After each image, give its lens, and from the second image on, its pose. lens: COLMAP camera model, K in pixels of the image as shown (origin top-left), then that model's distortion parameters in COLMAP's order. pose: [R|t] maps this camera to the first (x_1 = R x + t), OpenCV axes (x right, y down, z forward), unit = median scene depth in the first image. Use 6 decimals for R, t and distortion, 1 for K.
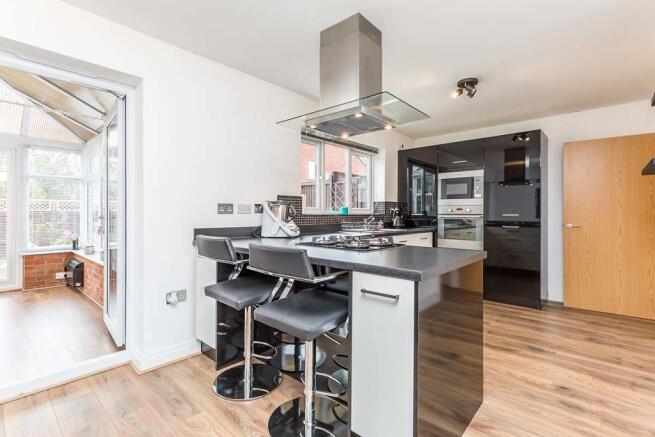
lens RADIAL K [[310.7, 0, 326.5], [0, 310.7, 210.8], [0, 0, 1]] dist [-0.001457, -0.000630]
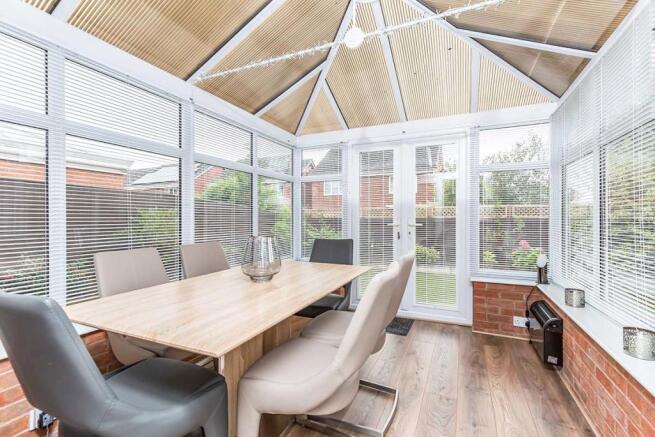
lens RADIAL K [[295.6, 0, 327.4], [0, 295.6, 215.7], [0, 0, 1]] dist [0.000741, 0.000092]
pose [[0.296362, 0.001071, -0.955075, -0.414234], [-0.005907, 0.999982, -0.000712, -0.002213], [0.955057, 0.005853, 0.296363, 0.463369]]
